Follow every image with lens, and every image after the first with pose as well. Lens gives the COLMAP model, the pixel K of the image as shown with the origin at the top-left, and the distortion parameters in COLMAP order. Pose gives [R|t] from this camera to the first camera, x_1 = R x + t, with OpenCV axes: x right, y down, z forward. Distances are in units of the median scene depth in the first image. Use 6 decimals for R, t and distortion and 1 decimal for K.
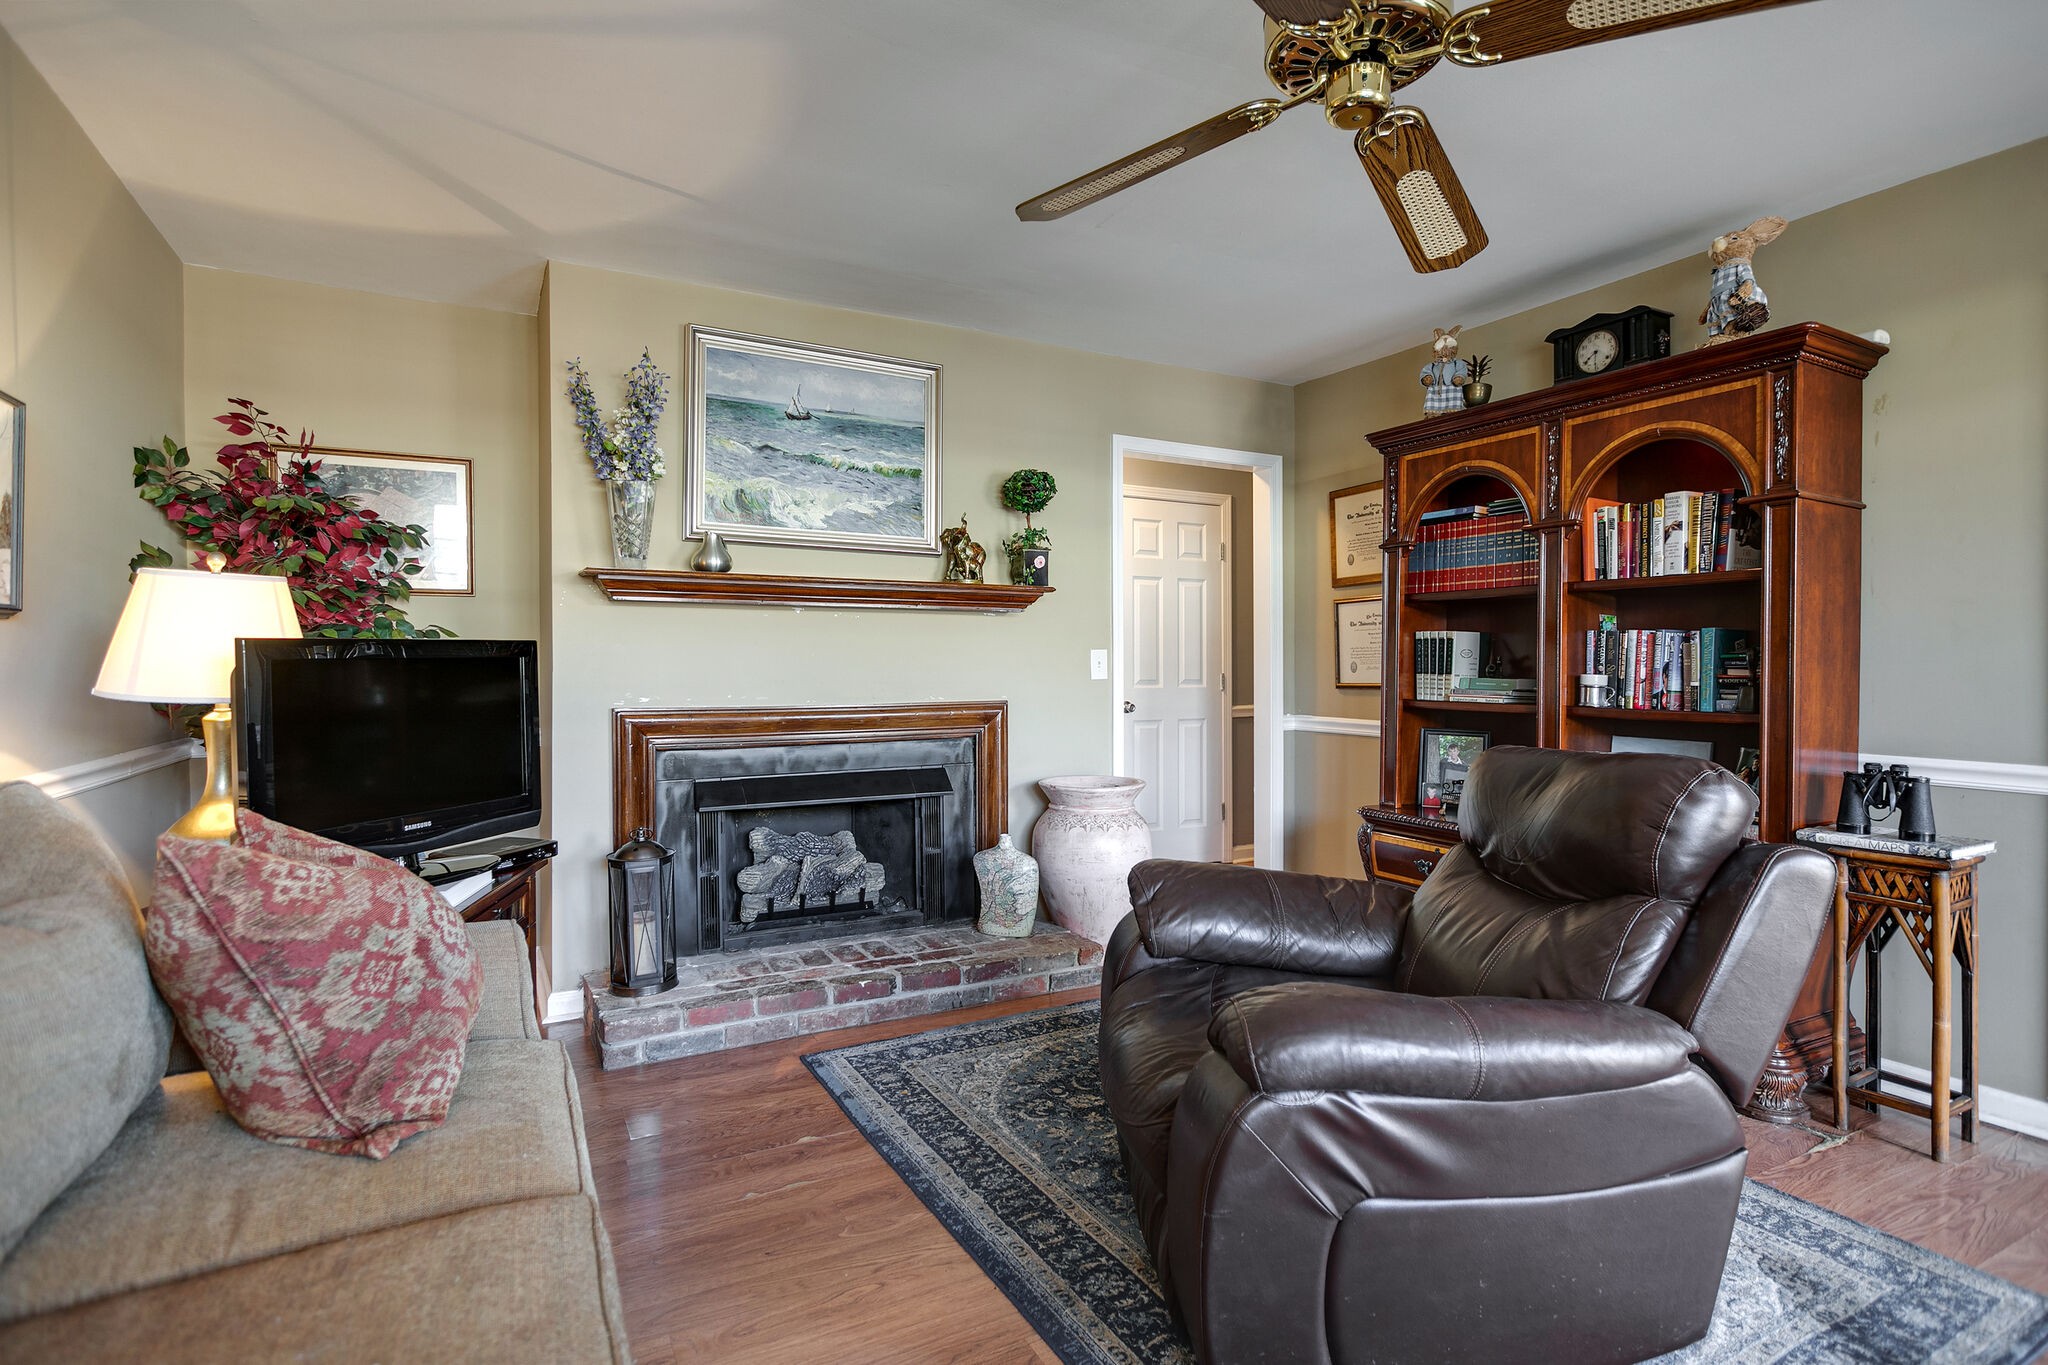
lens RADIAL K [[1024.8, 0, 1016.7], [0, 1024.8, 663.4], [0, 0, 1]] dist [-0.001631, 0.000122]
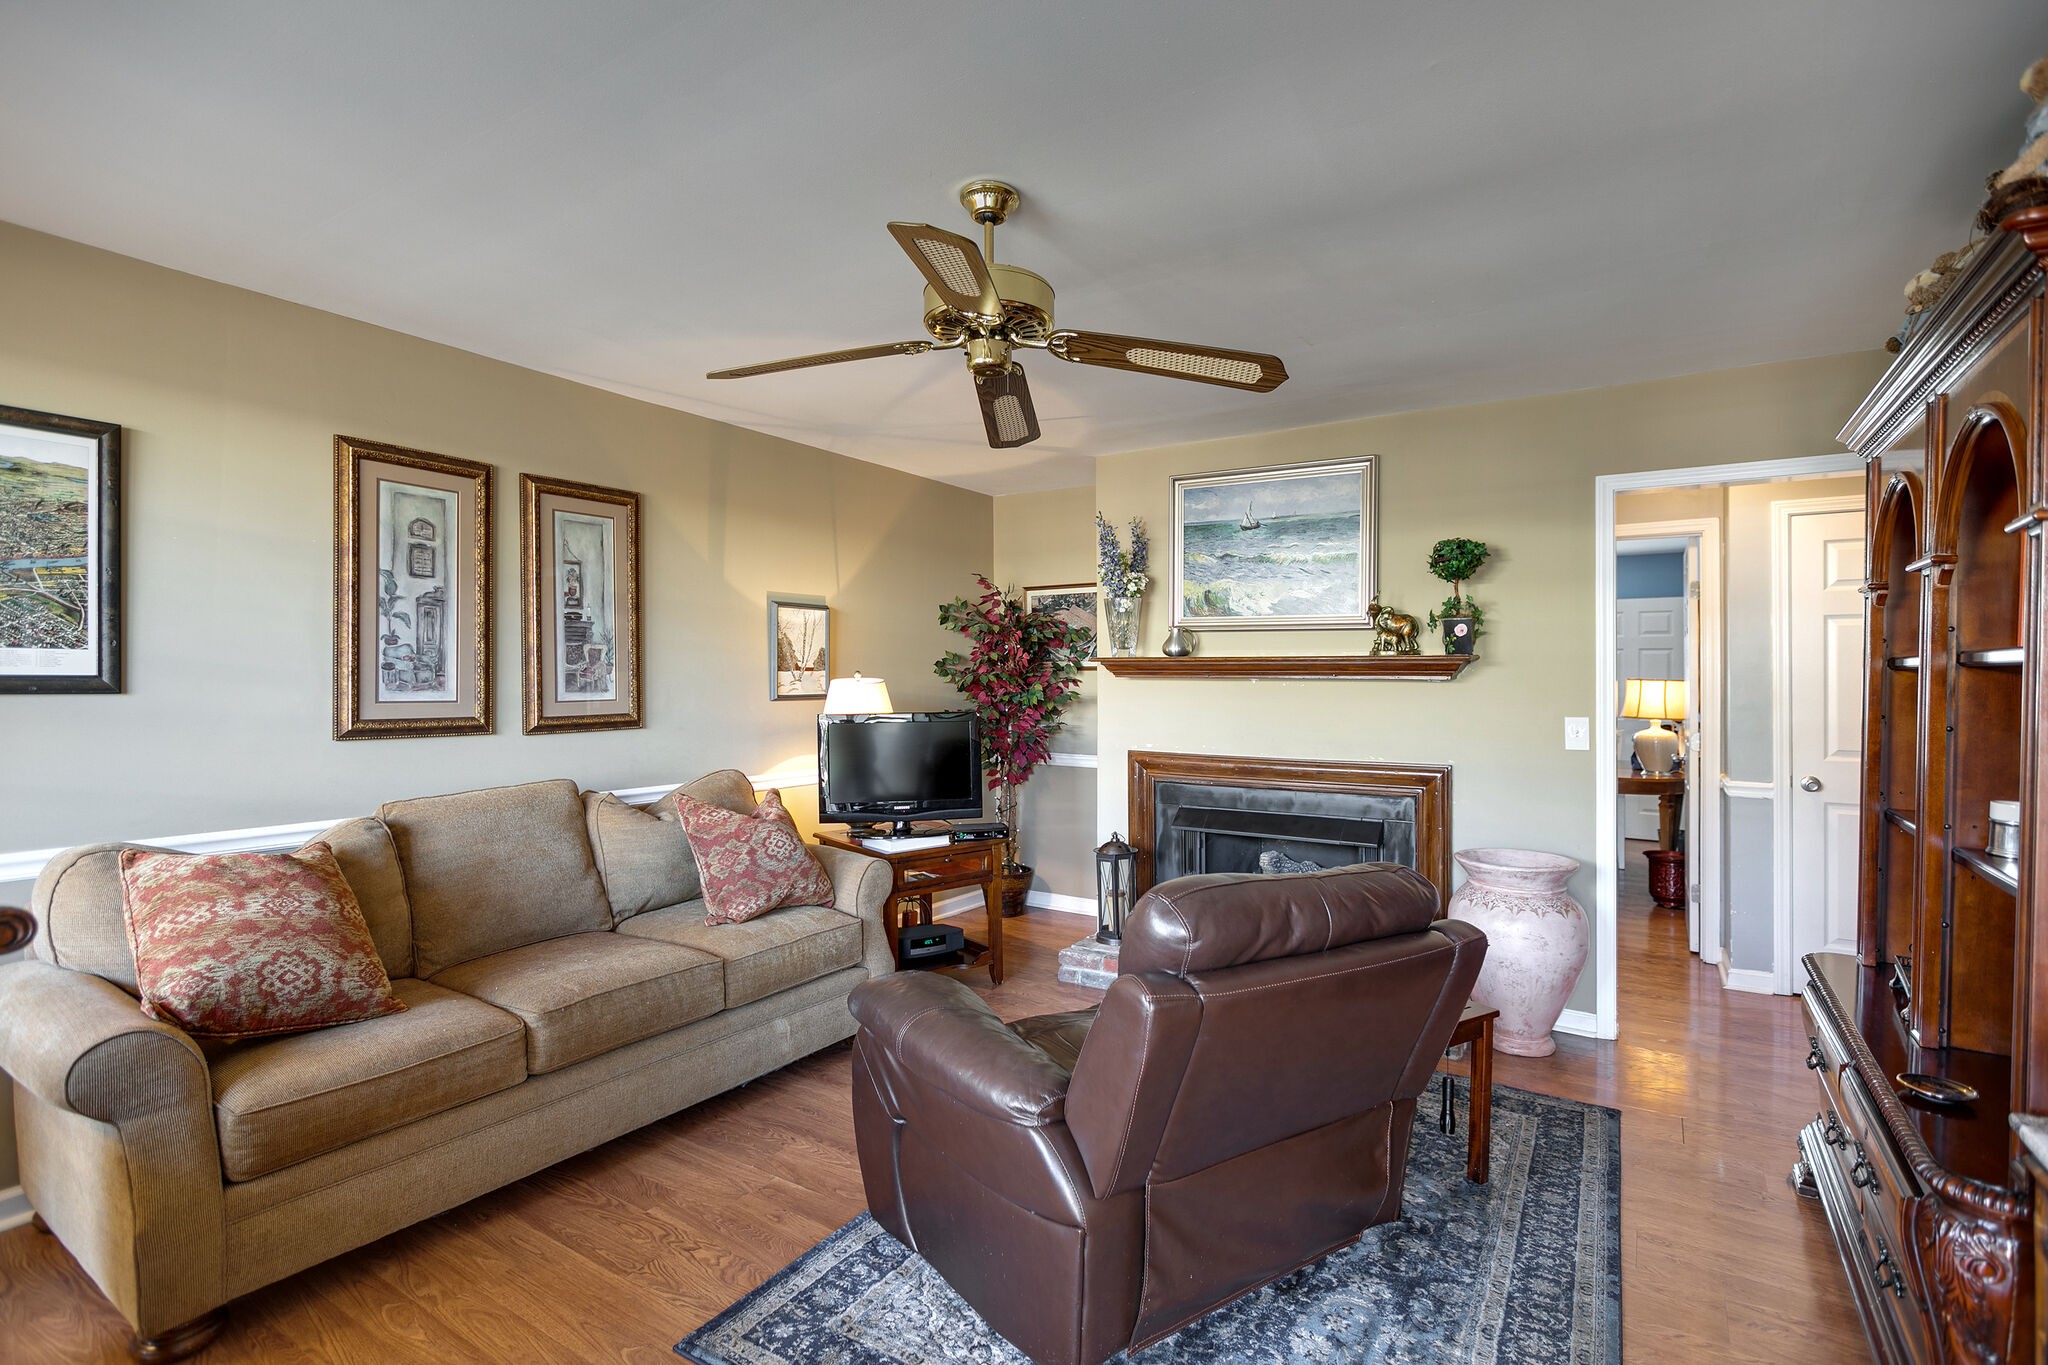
lens RADIAL K [[956.9, 0, 1029.5], [0, 956.9, 678.9], [0, 0, 1]] dist [-0.001767, -0.000232]
pose [[0.487719, 0.001898, -0.872999, 0.677327], [-0.003326, 0.999994, 0.000316, -0.053154], [0.872994, 0.002750, 0.487723, 0.187710]]
